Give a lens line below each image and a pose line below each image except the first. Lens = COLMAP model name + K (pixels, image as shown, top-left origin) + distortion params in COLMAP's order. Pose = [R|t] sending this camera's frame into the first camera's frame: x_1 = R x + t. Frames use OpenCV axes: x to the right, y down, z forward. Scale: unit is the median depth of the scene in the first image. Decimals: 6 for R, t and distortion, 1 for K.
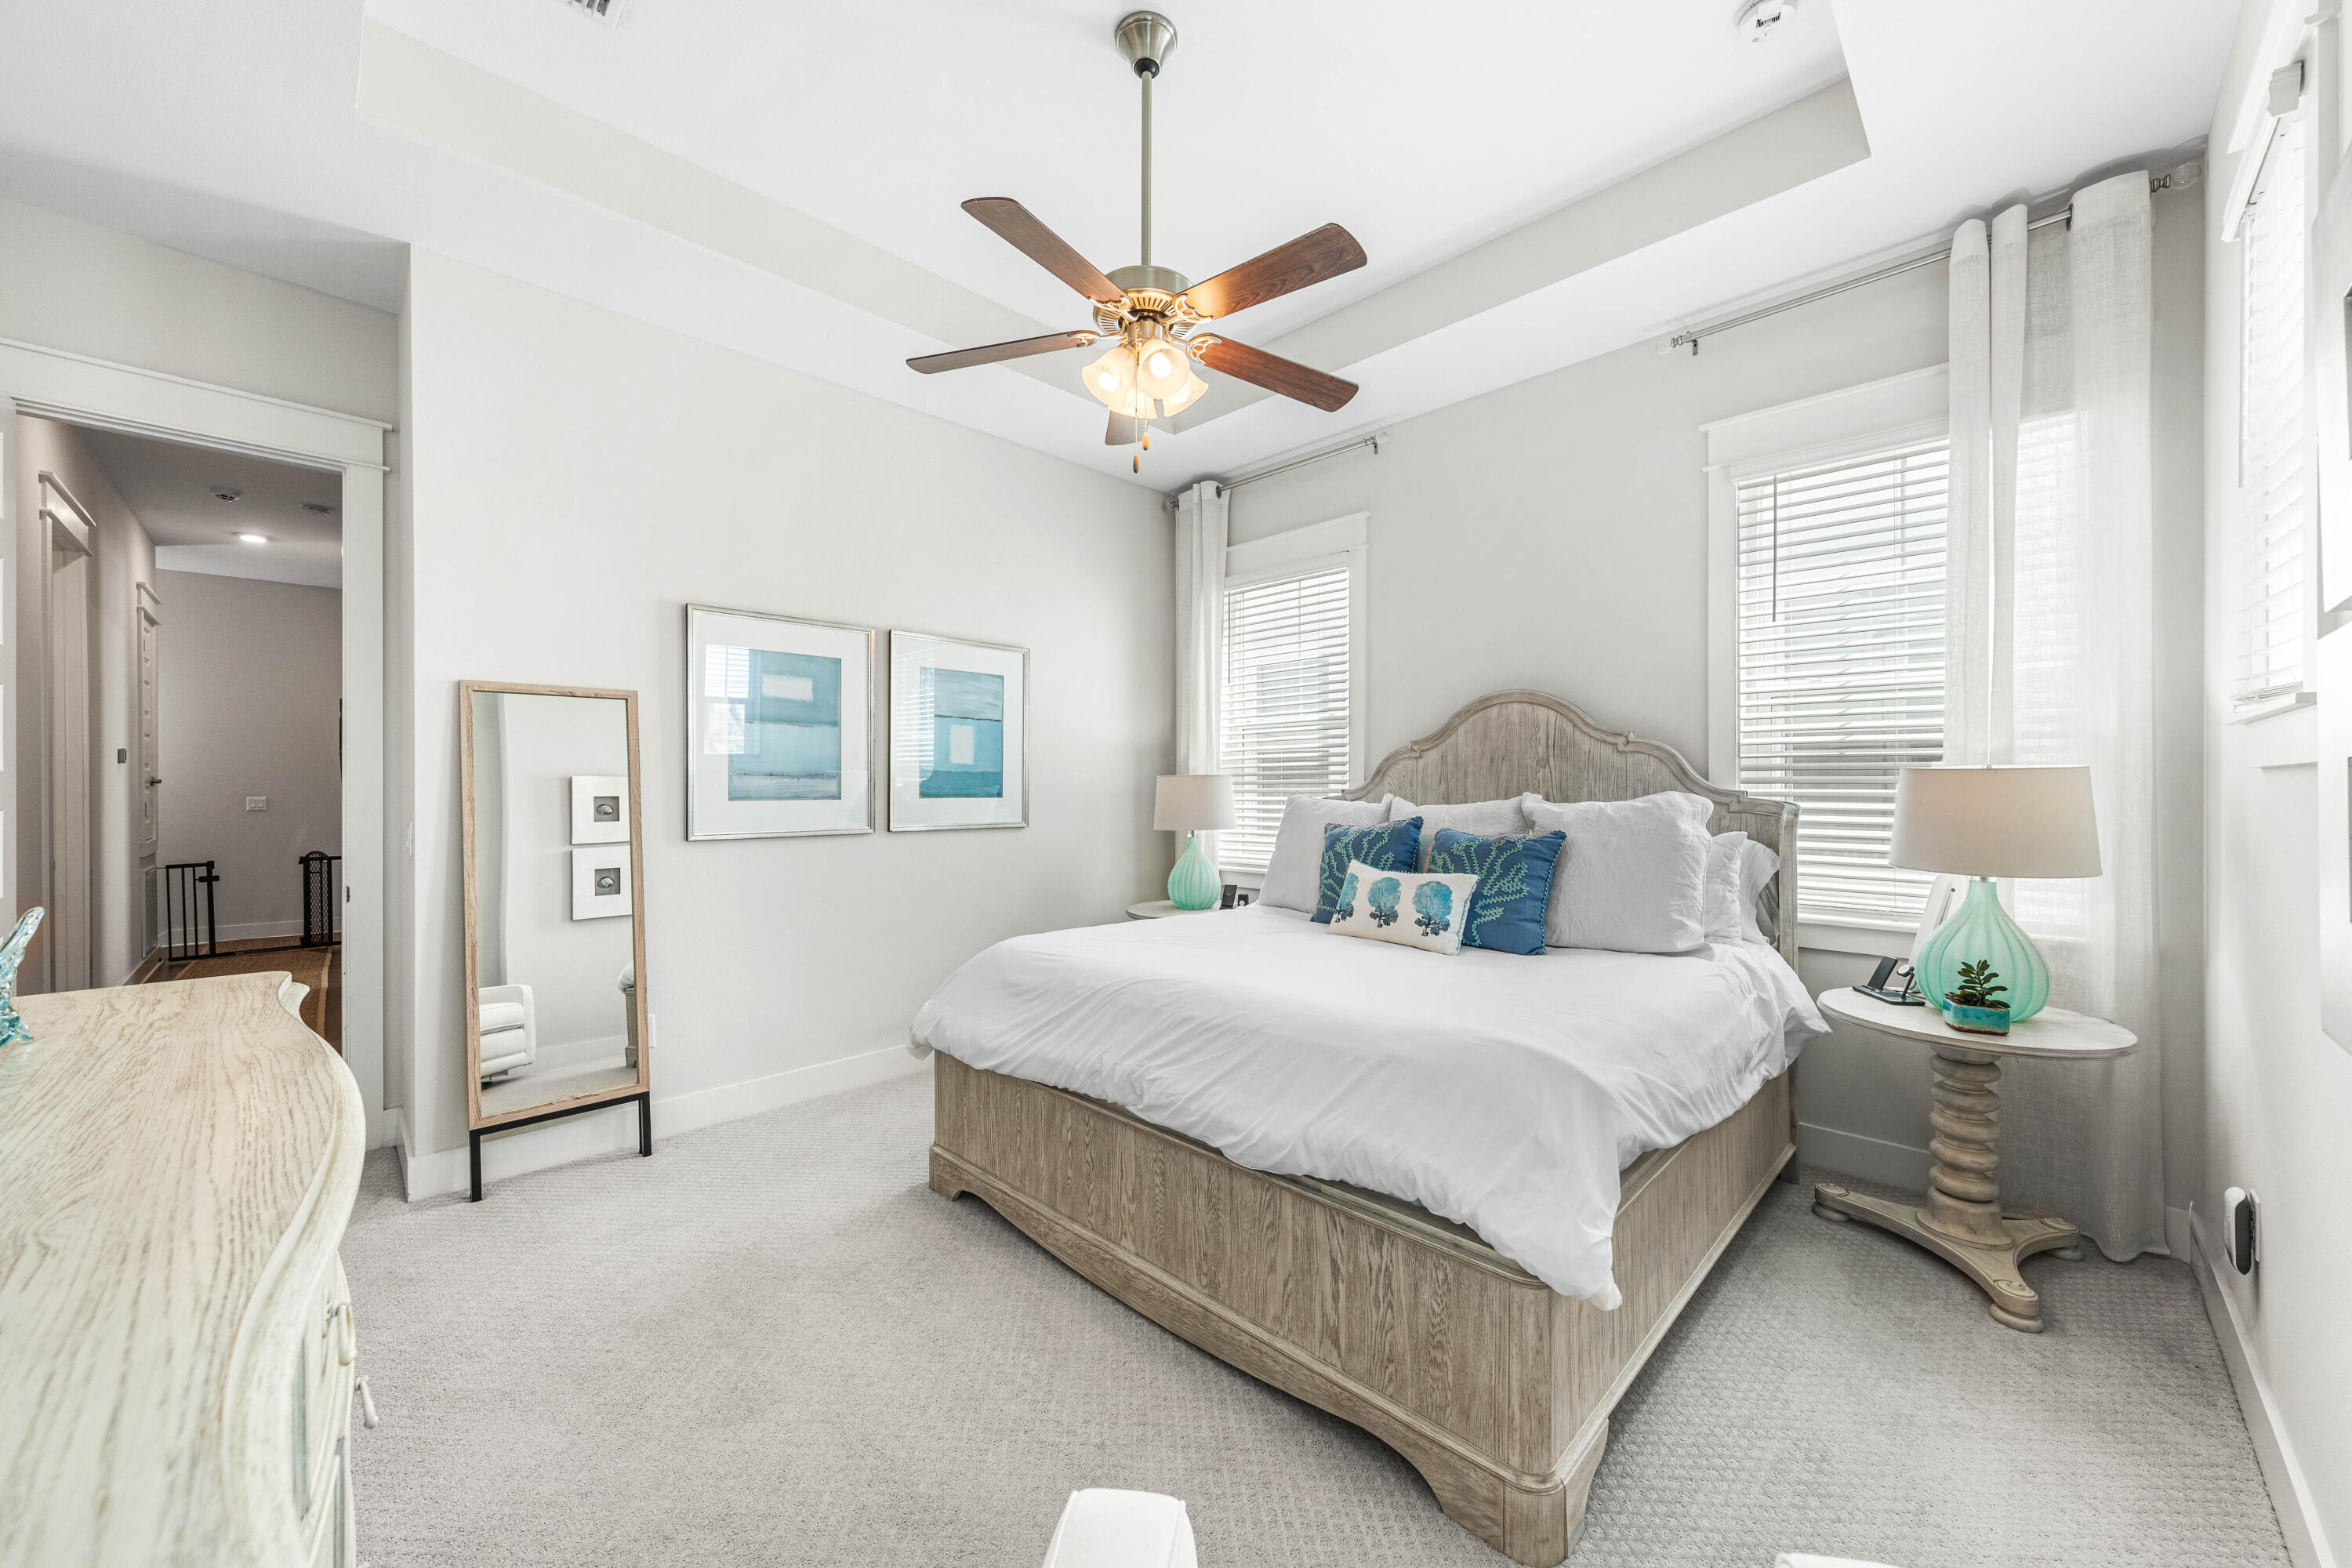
lens RADIAL K [[859.5, 0, 1176.0], [0, 859.5, 784.0], [0, 0, 1]] dist [-0.000655, -0.000082]
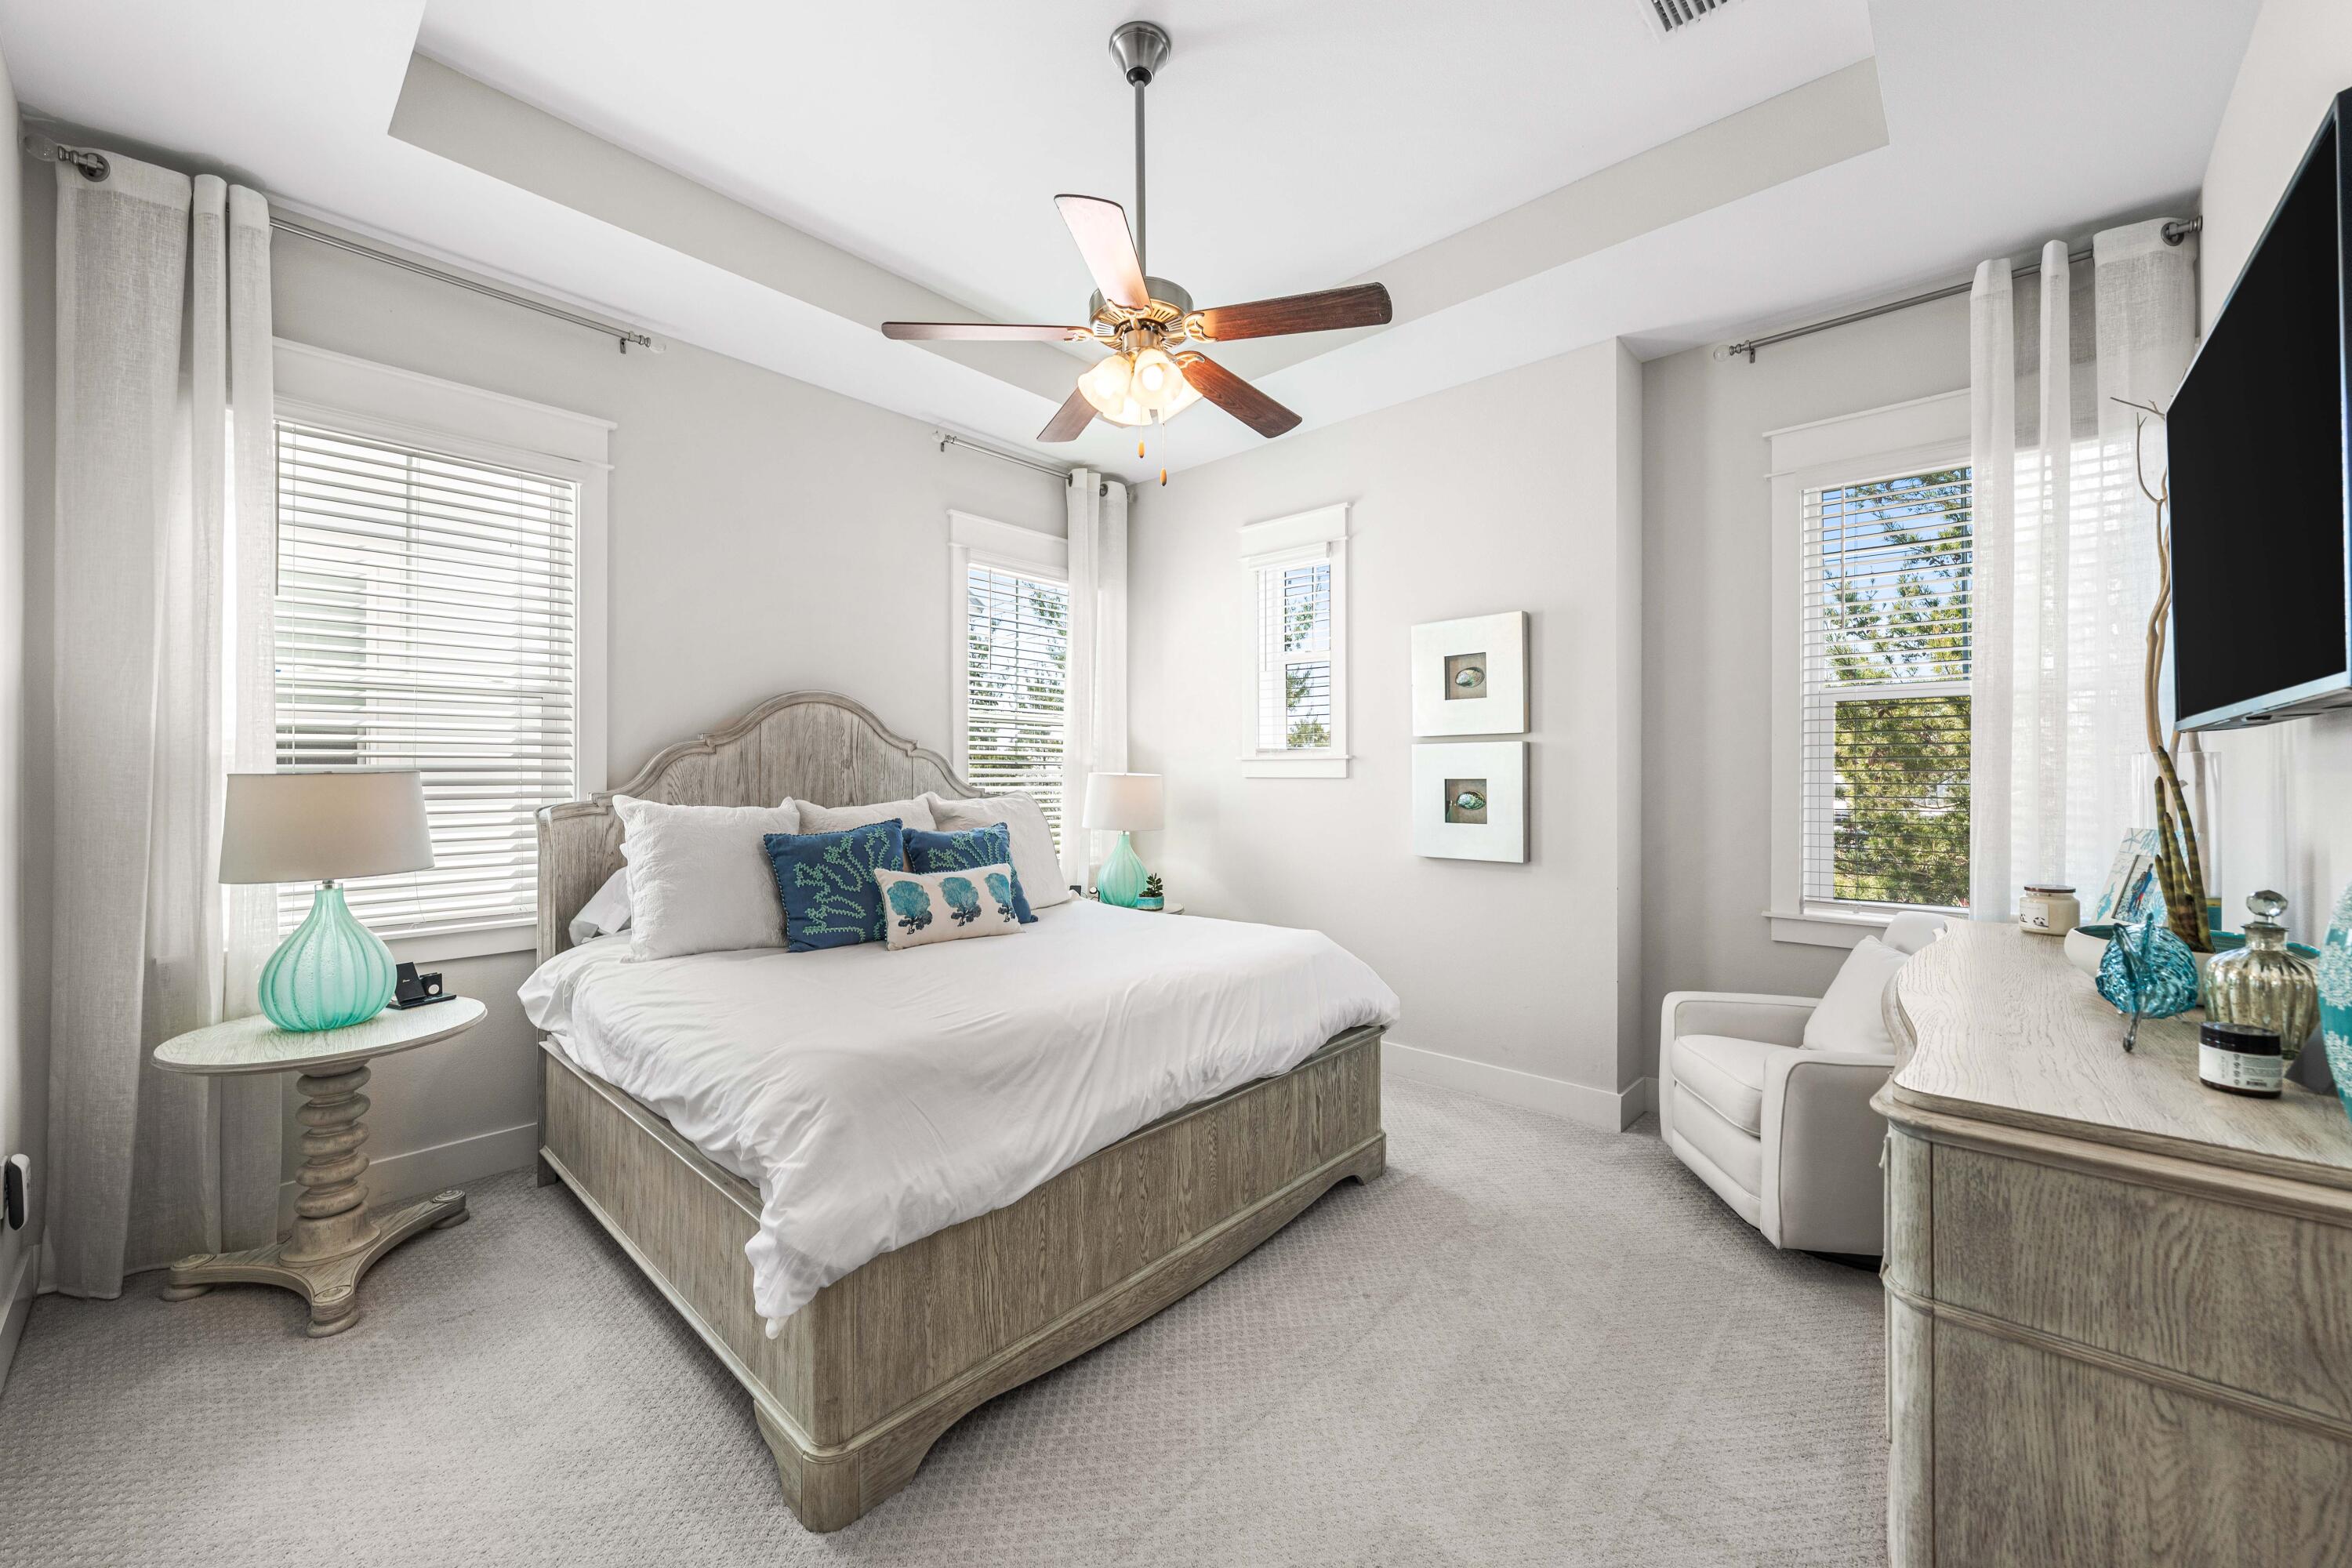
lens RADIAL K [[897.4, 0, 1178.6], [0, 897.4, 767.8], [0, 0, 1]] dist [0.000277, 0.000066]
pose [[-0.038928, 0.008268, 0.999208, -0.990635], [-0.001886, 0.999963, -0.008348, -0.016176], [-0.999240, -0.002210, -0.038911, 0.914295]]
